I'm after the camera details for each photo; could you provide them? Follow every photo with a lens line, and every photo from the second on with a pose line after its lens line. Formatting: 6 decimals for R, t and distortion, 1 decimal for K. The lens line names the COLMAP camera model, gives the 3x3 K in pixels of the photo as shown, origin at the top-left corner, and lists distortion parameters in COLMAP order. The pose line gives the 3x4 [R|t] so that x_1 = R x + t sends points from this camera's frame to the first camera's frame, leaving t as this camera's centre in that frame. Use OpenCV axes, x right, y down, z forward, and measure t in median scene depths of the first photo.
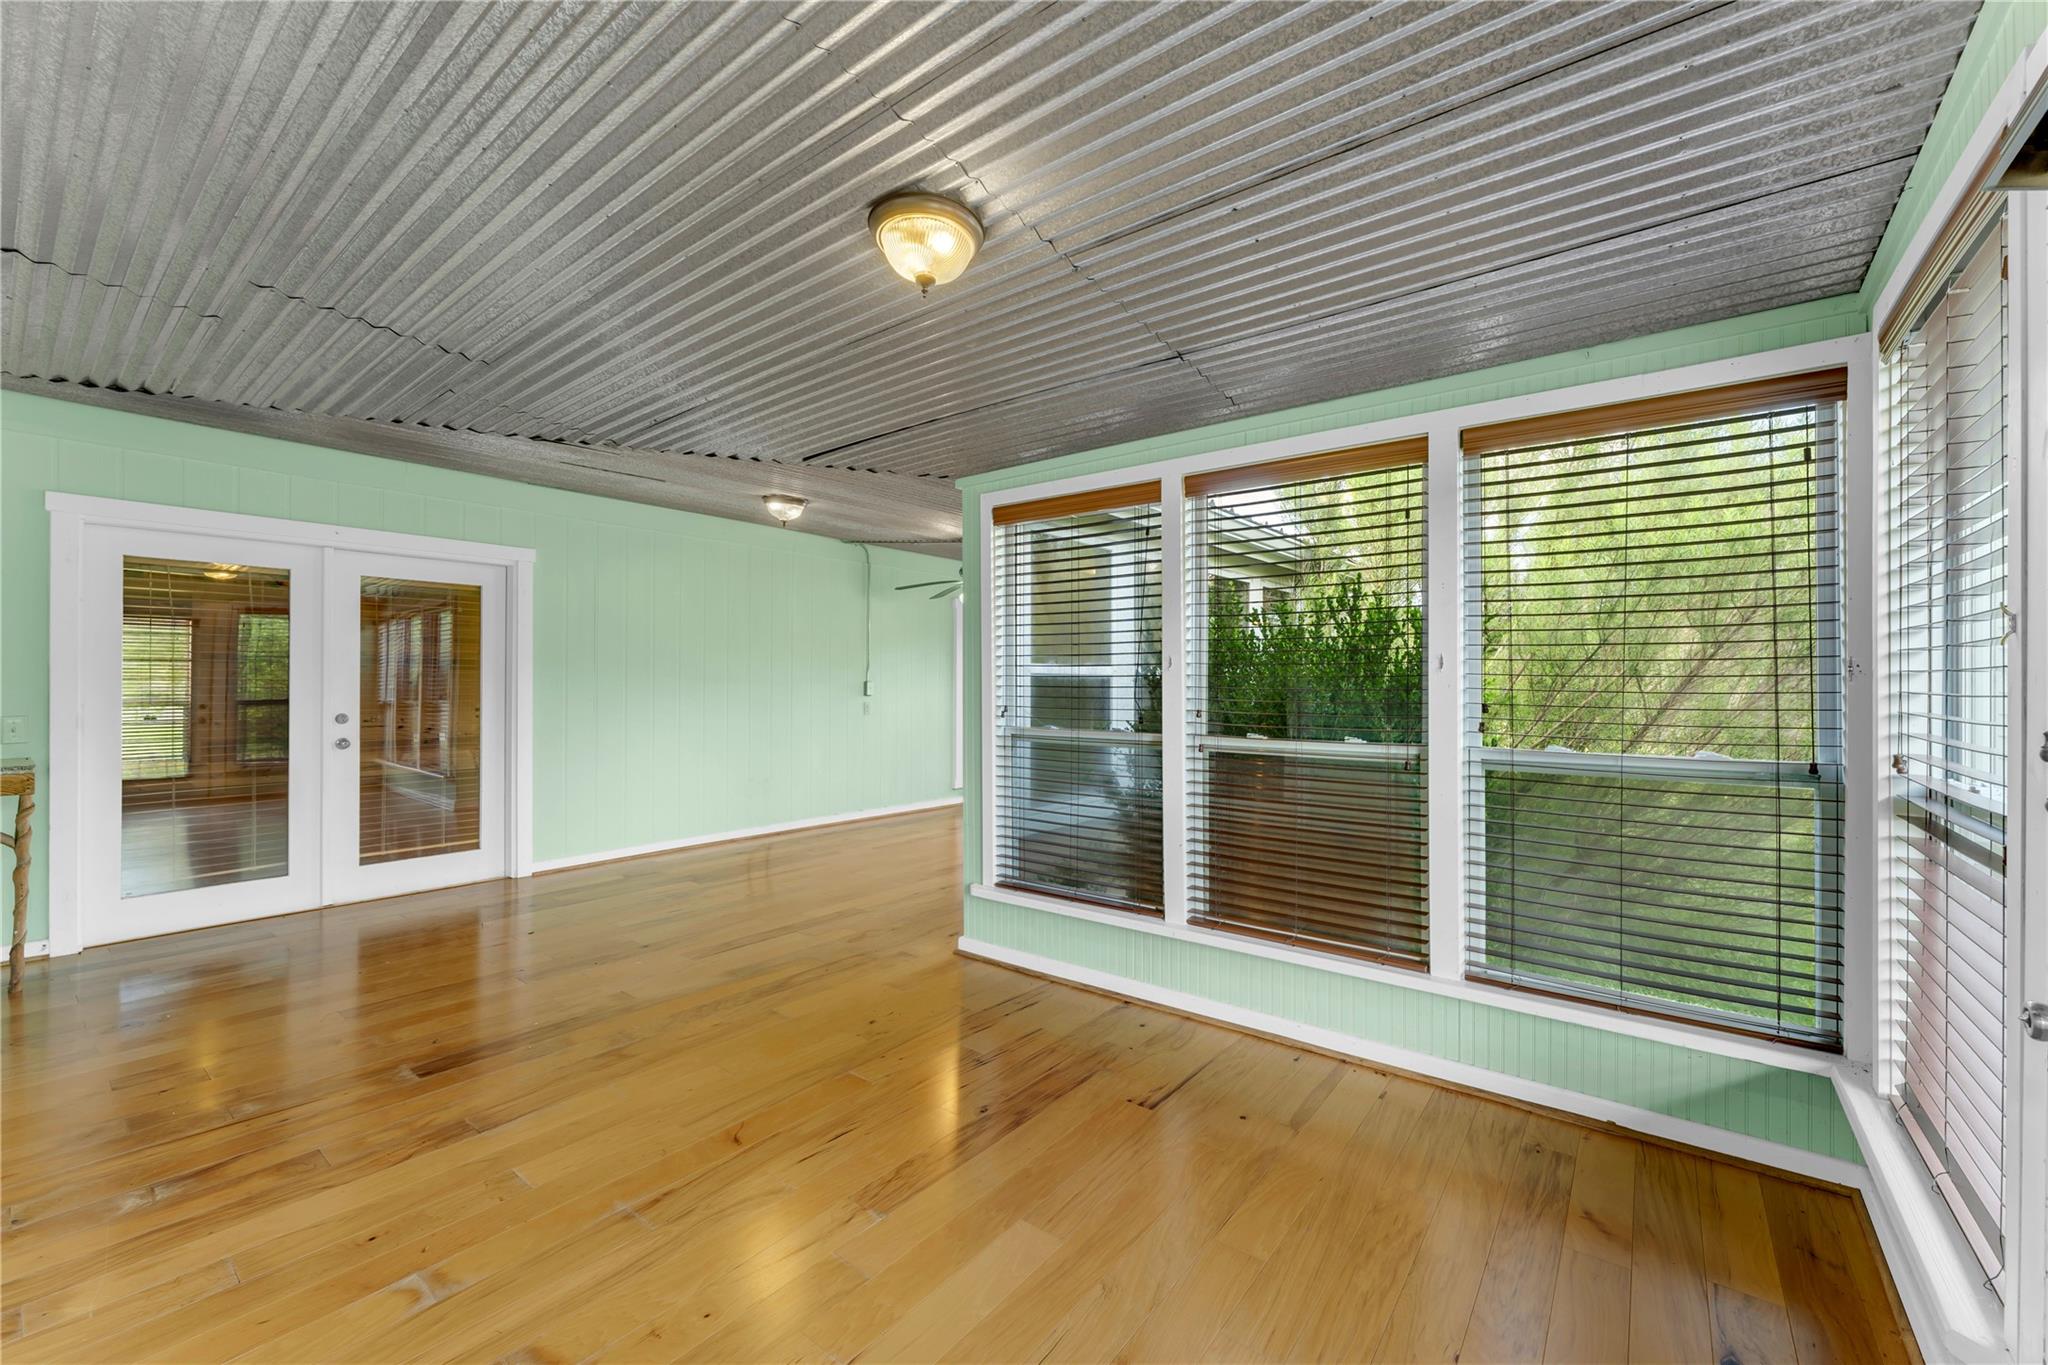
lens RADIAL K [[827.2, 0, 1020.3], [0, 827.2, 679.2], [0, 0, 1]] dist [0.000227, -0.000229]
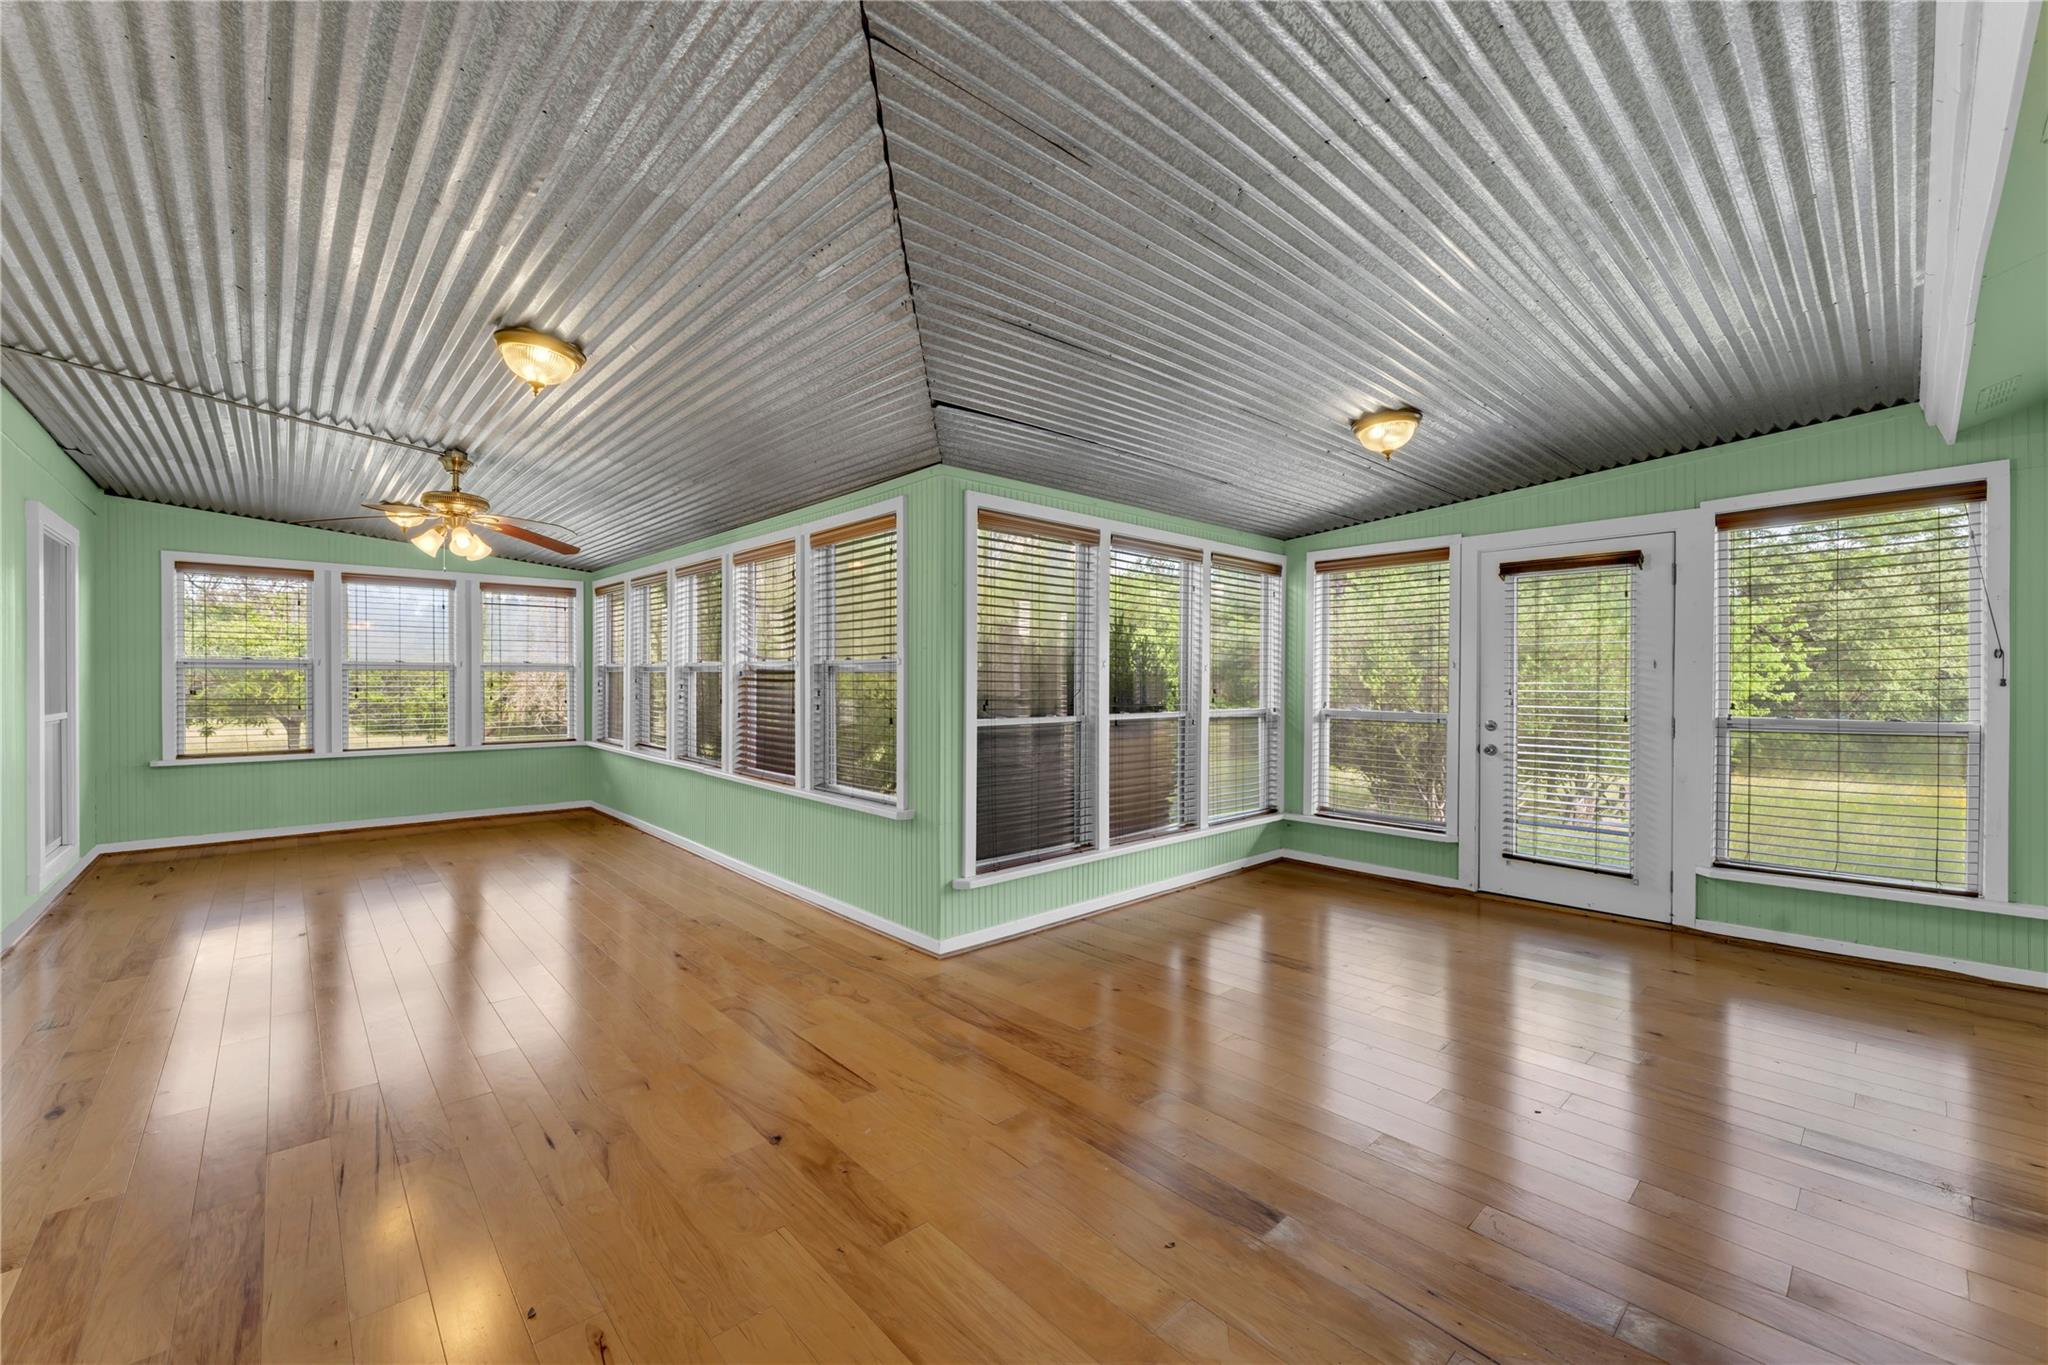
lens RADIAL K [[827.2, 0, 1020.6], [0, 827.2, 679.1], [0, 0, 1]] dist [0.000227, -0.000229]
pose [[0.159480, -0.003592, 0.987195, -1.210050], [-0.002285, 0.999989, 0.004008, 0.002122], [-0.987199, -0.002895, 0.159470, 0.908002]]
